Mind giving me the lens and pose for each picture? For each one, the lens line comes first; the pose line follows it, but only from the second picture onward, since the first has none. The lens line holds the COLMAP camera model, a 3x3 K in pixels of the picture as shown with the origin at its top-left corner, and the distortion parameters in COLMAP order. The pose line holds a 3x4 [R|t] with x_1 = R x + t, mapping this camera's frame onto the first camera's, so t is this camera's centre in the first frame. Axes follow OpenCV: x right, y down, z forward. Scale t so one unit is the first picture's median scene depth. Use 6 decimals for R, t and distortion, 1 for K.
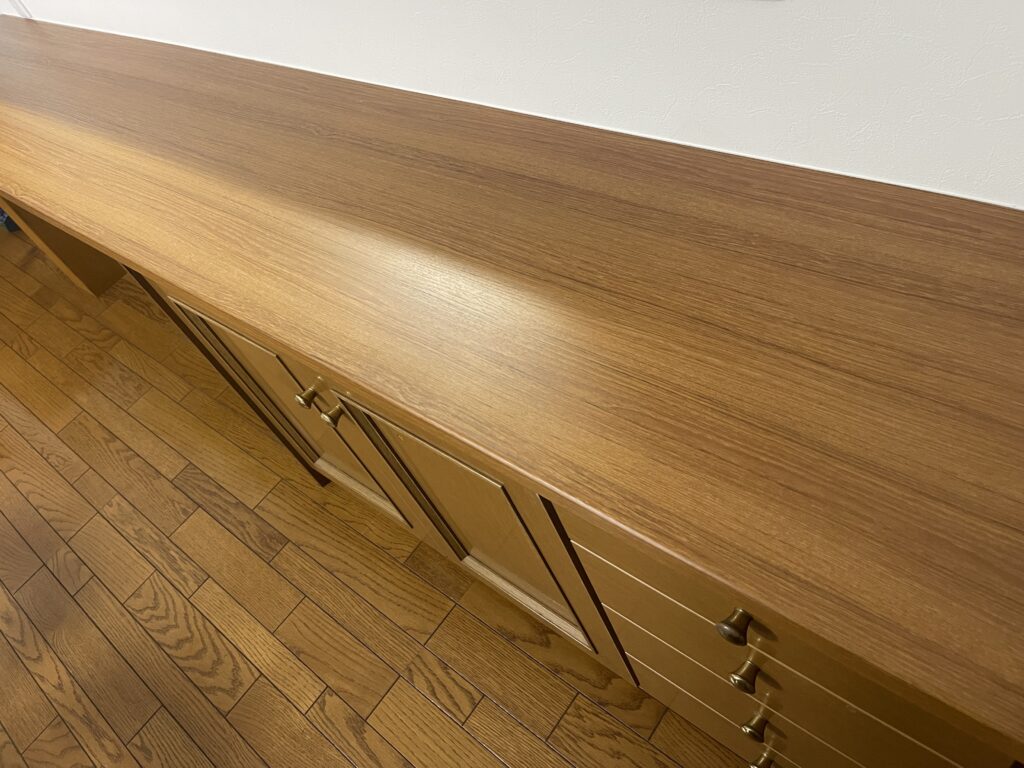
lens RADIAL K [[785.4, 0, 512.0], [0, 785.4, 384.0], [0, 0, 1]] dist [0.002894, -0.001769]
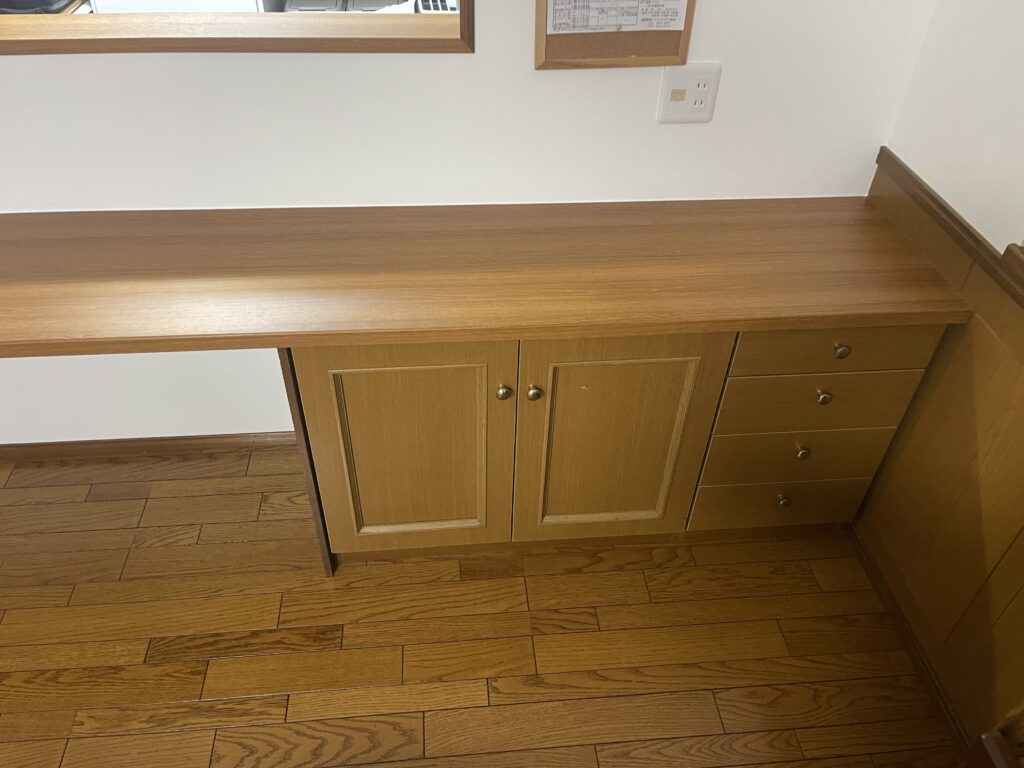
lens RADIAL K [[785.4, 0, 512.0], [0, 785.4, 384.0], [0, 0, 1]] dist [0.002894, -0.001769]
pose [[0.672099, -0.207269, 0.710861, -0.883503], [0.391160, 0.914520, -0.103180, 0.109540], [-0.628711, 0.347407, 0.695724, 0.006699]]
